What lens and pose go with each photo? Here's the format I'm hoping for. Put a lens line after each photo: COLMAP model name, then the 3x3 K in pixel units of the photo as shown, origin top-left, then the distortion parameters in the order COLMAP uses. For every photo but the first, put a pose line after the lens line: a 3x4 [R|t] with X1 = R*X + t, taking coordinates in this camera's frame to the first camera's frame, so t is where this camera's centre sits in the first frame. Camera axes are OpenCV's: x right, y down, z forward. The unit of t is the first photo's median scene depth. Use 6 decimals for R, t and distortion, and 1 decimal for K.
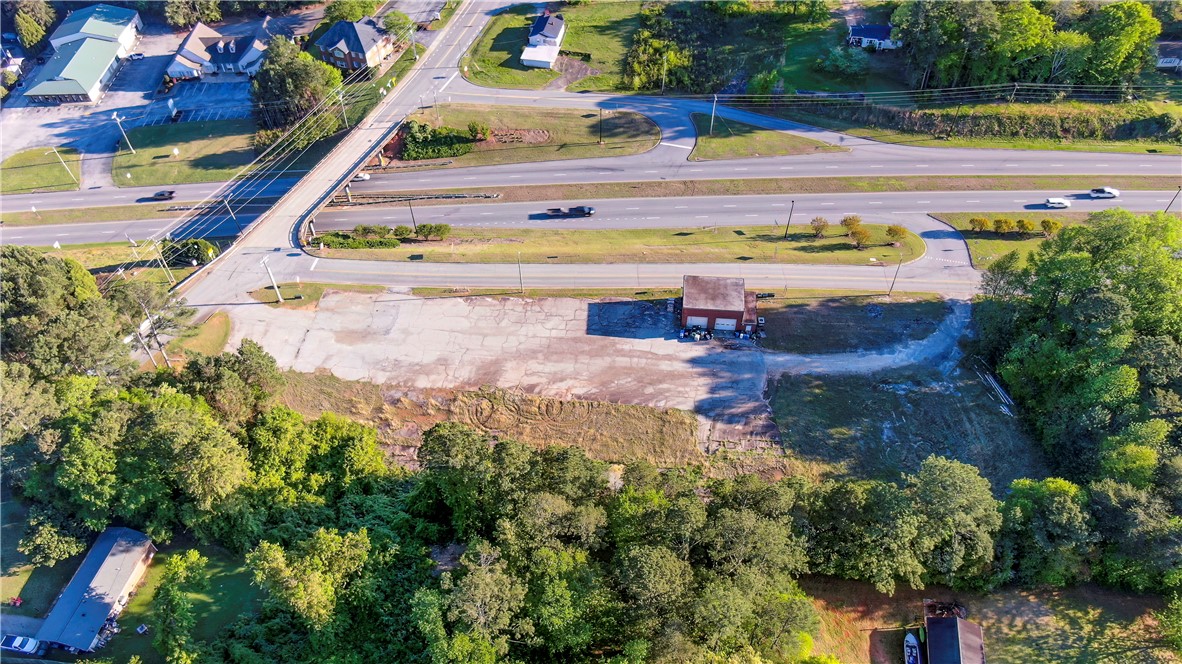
lens RADIAL K [[847.8, 0, 591.0], [0, 847.8, 332.0], [0, 0, 1]] dist [-0.021170, 0.024472]
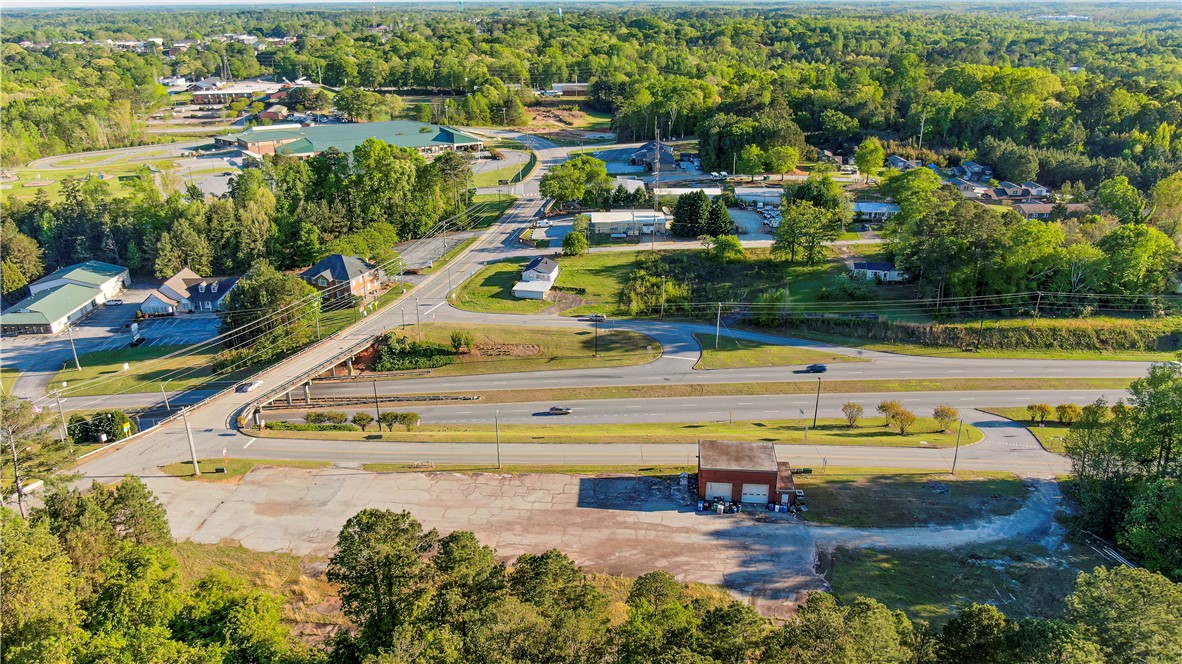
lens RADIAL K [[847.8, 0, 591.0], [0, 847.8, 332.0], [0, 0, 1]] dist [-0.021170, 0.024472]
pose [[0.999979, 0.004048, 0.005152, 0.001498], [-0.001355, 0.897139, -0.441746, 0.175219], [-0.006410, 0.441729, 0.897126, 0.197467]]
